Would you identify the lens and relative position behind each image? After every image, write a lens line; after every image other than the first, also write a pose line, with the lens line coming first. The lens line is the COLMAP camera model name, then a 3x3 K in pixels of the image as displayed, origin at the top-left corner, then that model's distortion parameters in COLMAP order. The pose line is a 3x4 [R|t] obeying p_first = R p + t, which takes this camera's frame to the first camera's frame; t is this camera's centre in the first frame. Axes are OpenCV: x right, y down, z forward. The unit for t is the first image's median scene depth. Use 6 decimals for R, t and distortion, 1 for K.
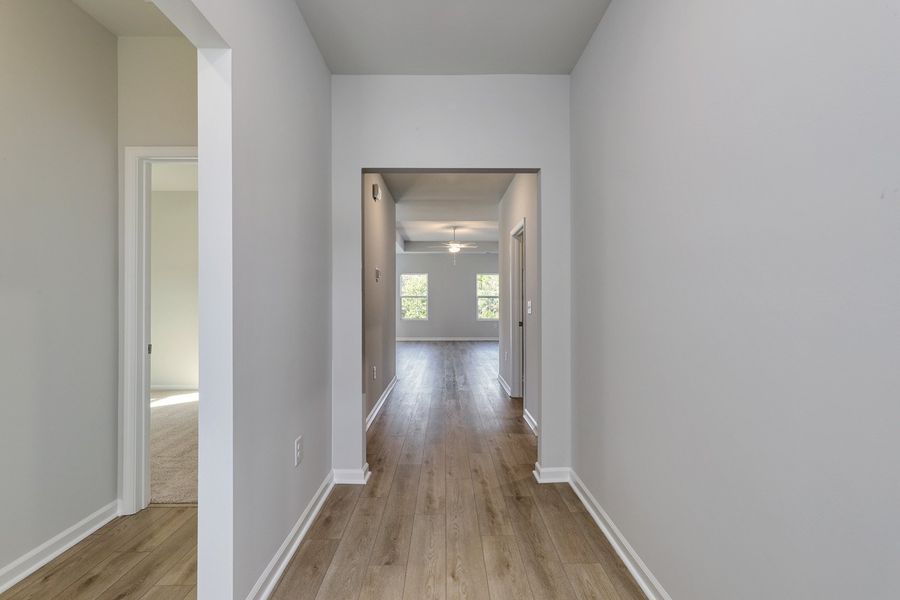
lens RADIAL K [[473.7, 0, 450.0], [0, 473.7, 300.0], [0, 0, 1]] dist [0.001854, 0.000294]
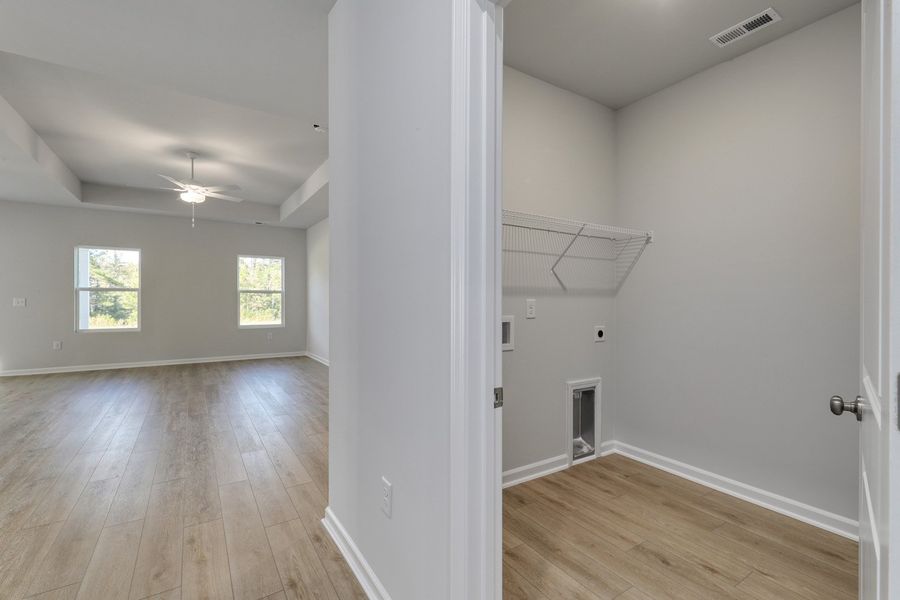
lens RADIAL K [[399.5, 0, 450.0], [0, 399.5, 300.0], [0, 0, 1]] dist [0.003370, 0.000368]
pose [[0.847823, 0.003392, 0.530268, 0.013624], [-0.006277, 0.999974, 0.003639, 0.001095], [-0.530241, -0.006413, 0.847822, 0.411889]]
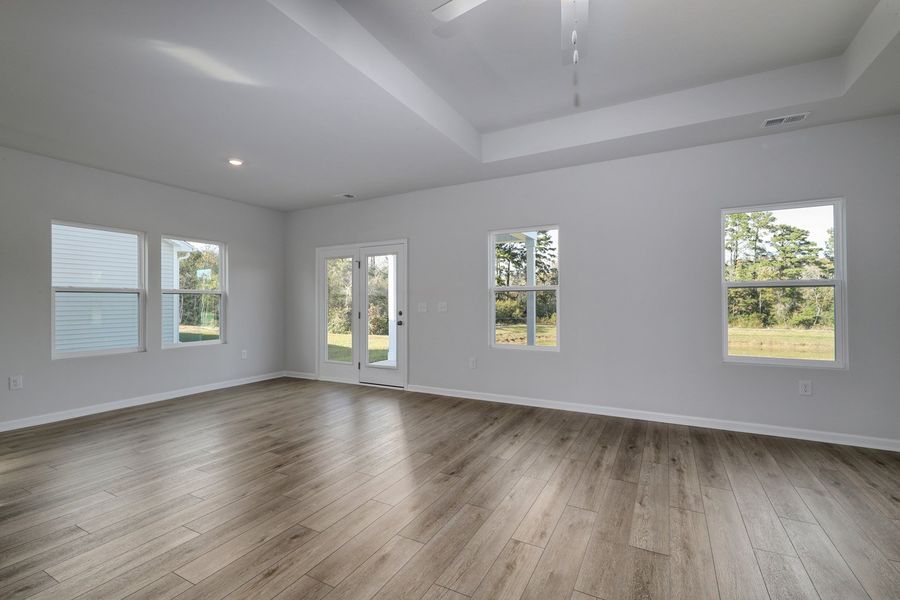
lens RADIAL K [[403.1, 0, 450.0], [0, 403.1, 300.0], [0, 0, 1]] dist [0.003326, 0.000547]
pose [[0.872825, -0.004712, -0.488011, 0.032220], [0.004081, 0.999989, -0.002355, 0.003076], [0.488017, 0.000064, 0.872834, 0.731995]]
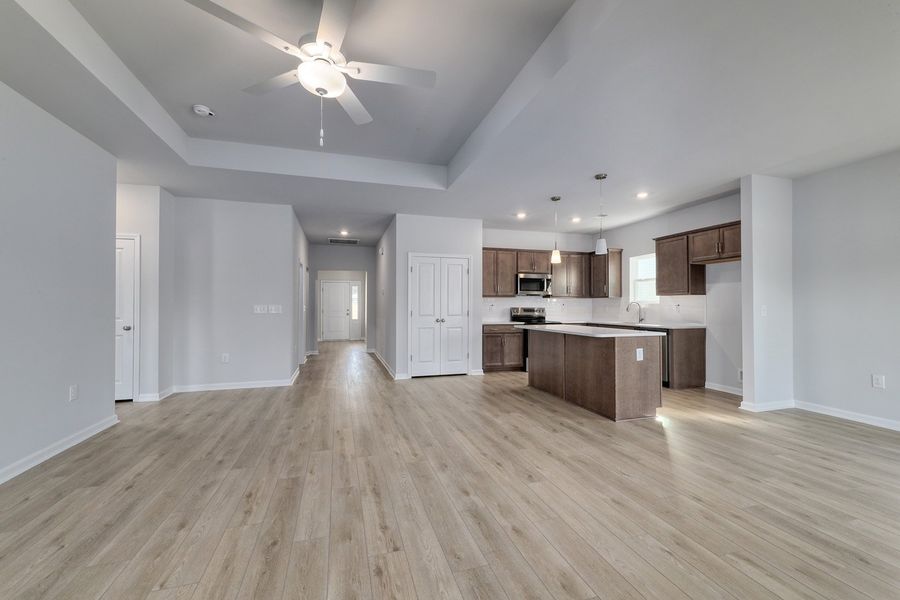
lens RADIAL K [[367.3, 0, 450.0], [0, 367.3, 300.0], [0, 0, 1]] dist [0.001046, 0.000107]
pose [[-0.961027, -0.002289, -0.276446, -0.000298], [0.003141, 0.999811, -0.019197, 0.004248], [0.276437, -0.019317, -0.960838, 1.002817]]
